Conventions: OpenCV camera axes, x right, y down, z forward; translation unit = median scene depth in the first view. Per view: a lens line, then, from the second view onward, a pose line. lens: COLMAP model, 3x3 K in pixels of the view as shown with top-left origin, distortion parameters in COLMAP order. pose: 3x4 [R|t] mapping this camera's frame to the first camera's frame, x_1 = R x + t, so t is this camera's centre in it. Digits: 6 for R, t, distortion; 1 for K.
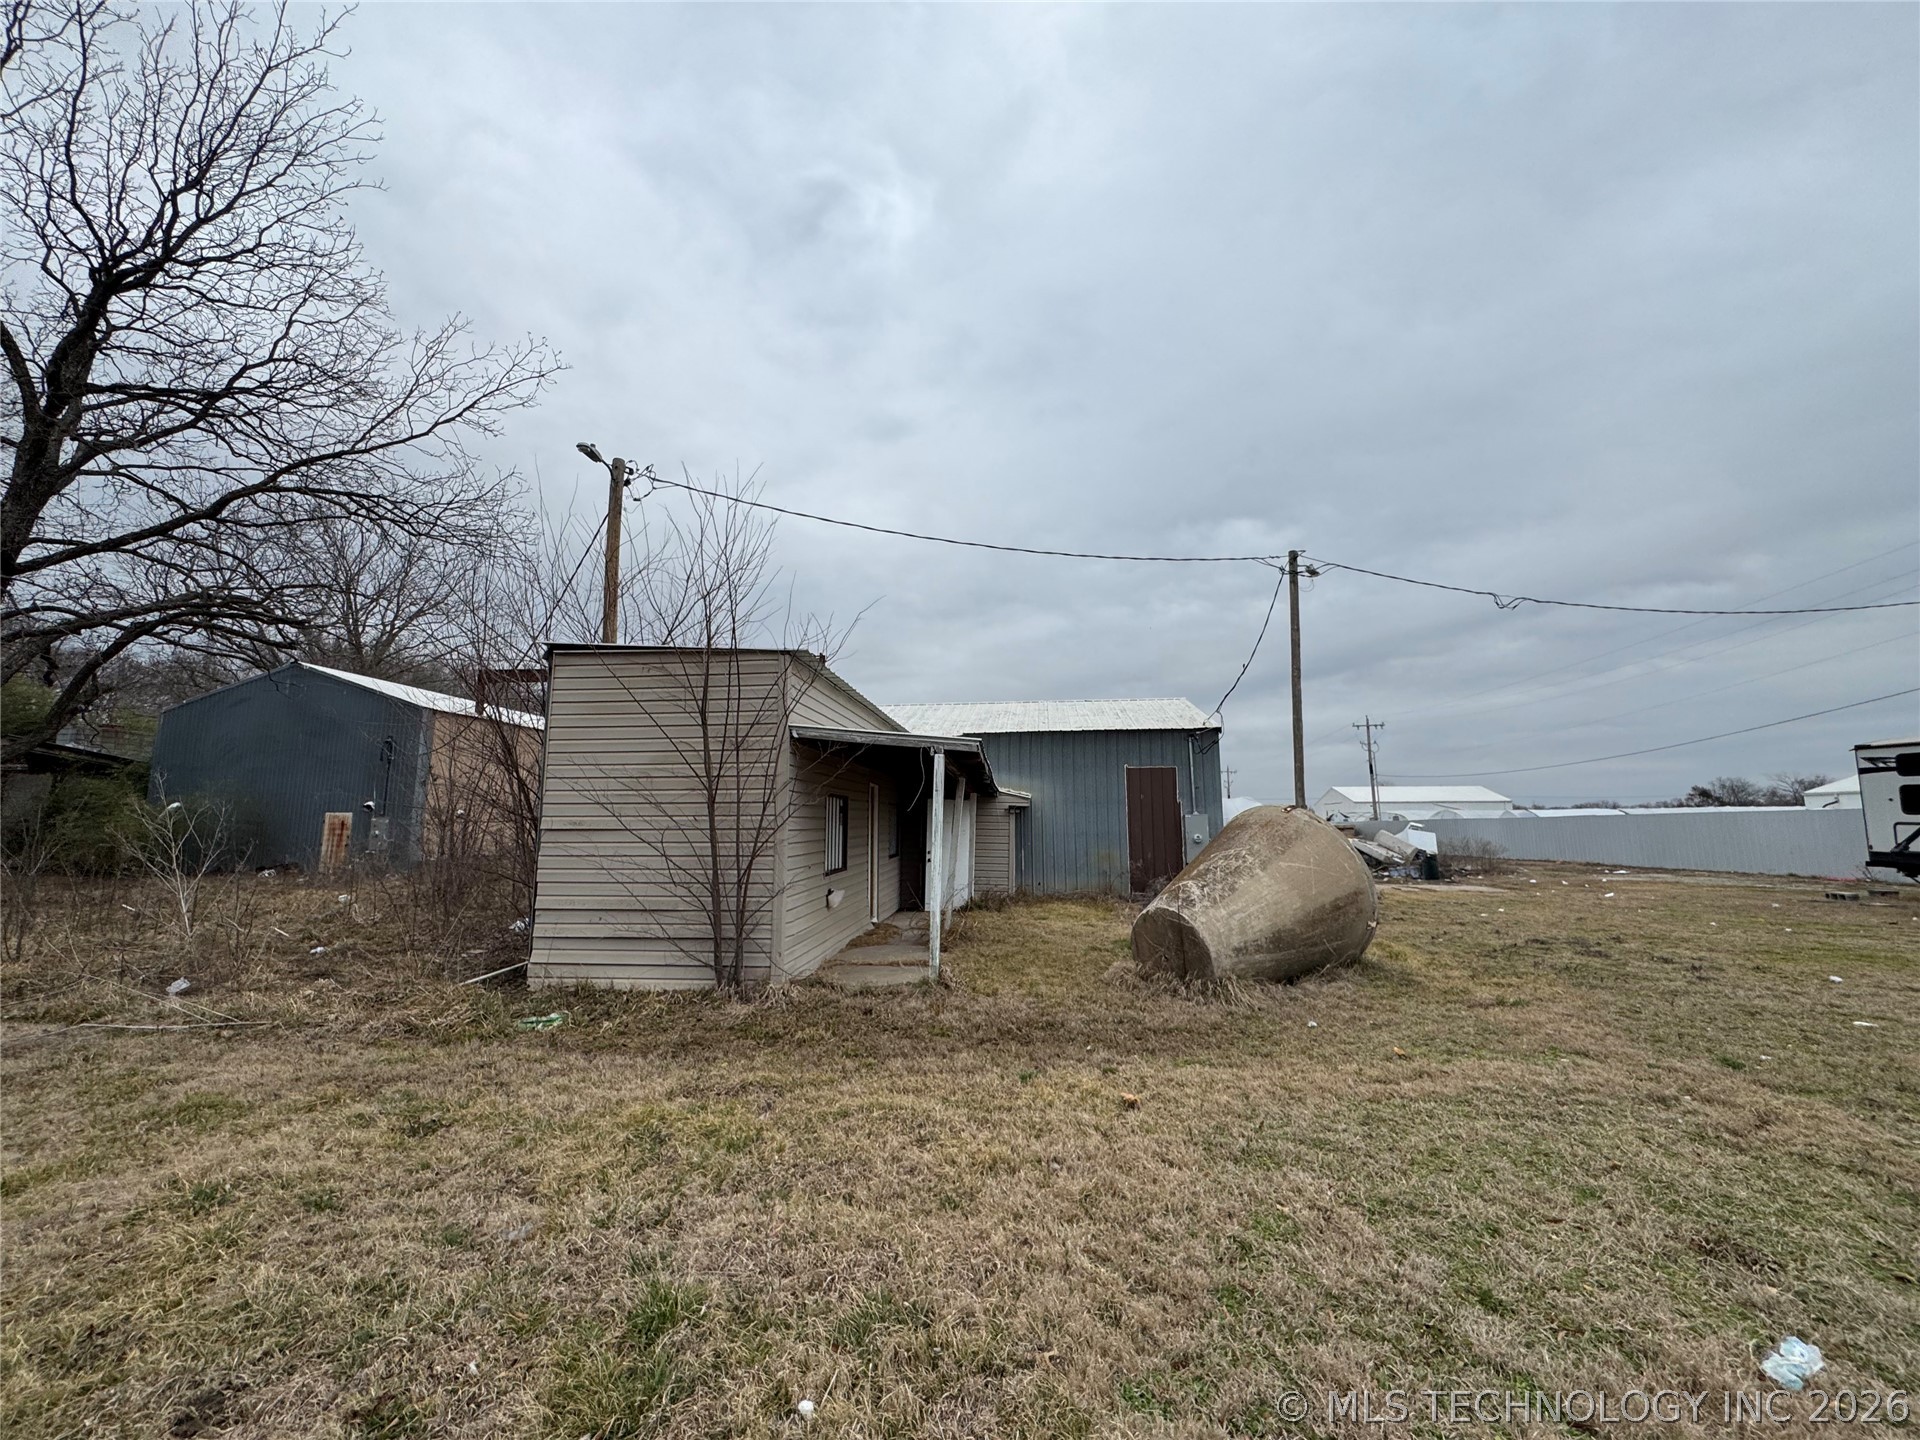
lens RADIAL K [[778.7, 0, 952.5], [0, 778.7, 722.8], [0, 0, 1]] dist [-0.003109, -0.000203]
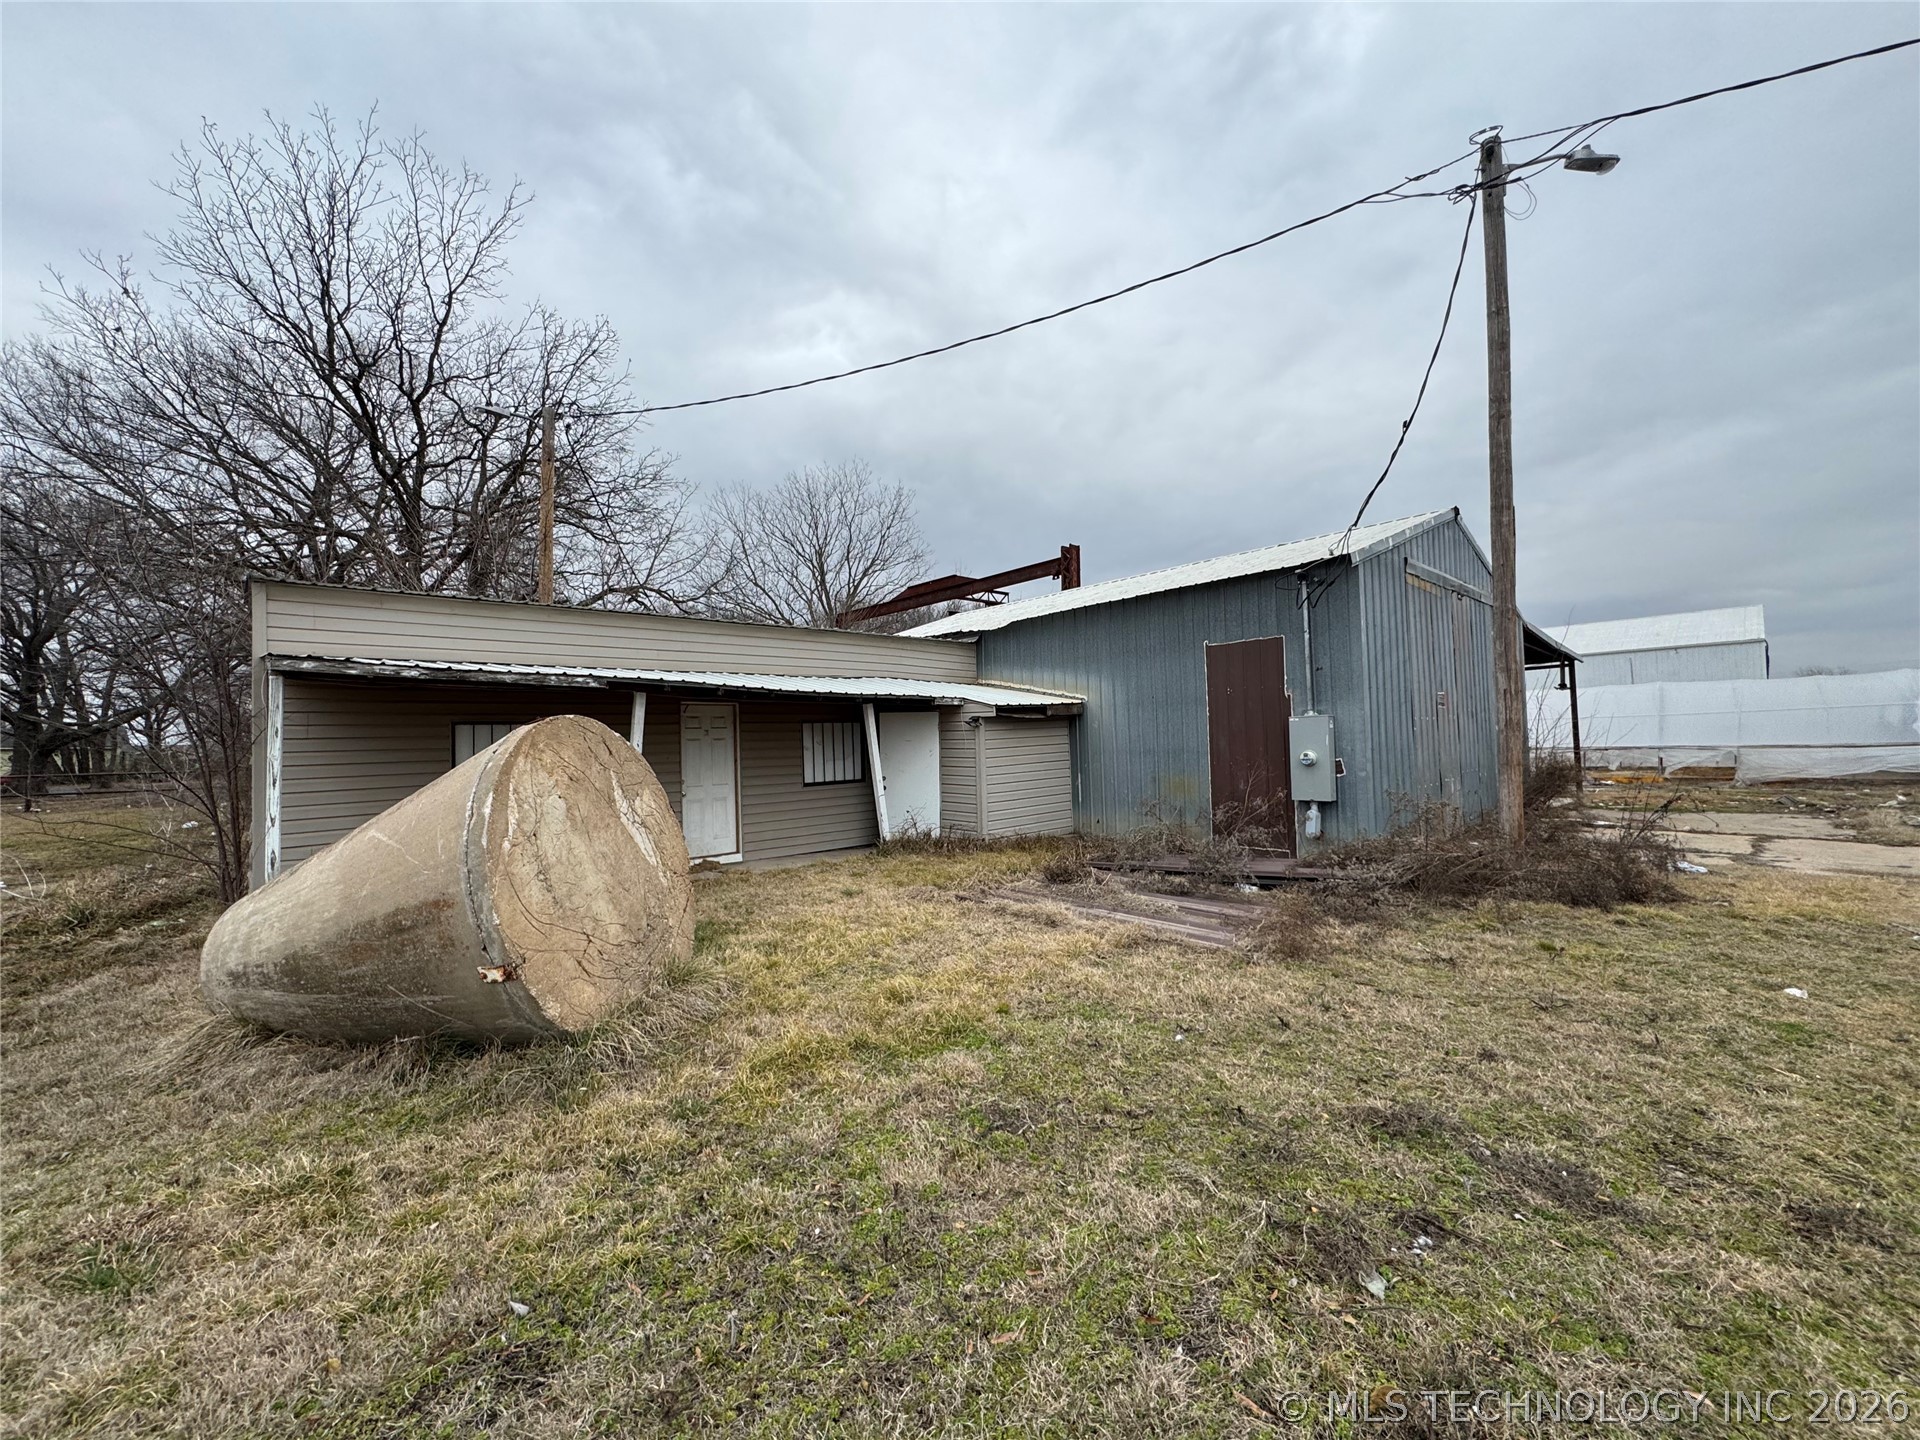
lens RADIAL K [[778.7, 0, 959.5], [0, 778.7, 720.9], [0, 0, 1]] dist [-0.003109, -0.000203]
pose [[0.733815, -0.041093, -0.678106, 0.599204], [0.116873, 0.990923, 0.066425, 0.064049], [0.669221, -0.127996, 0.731956, 0.490444]]
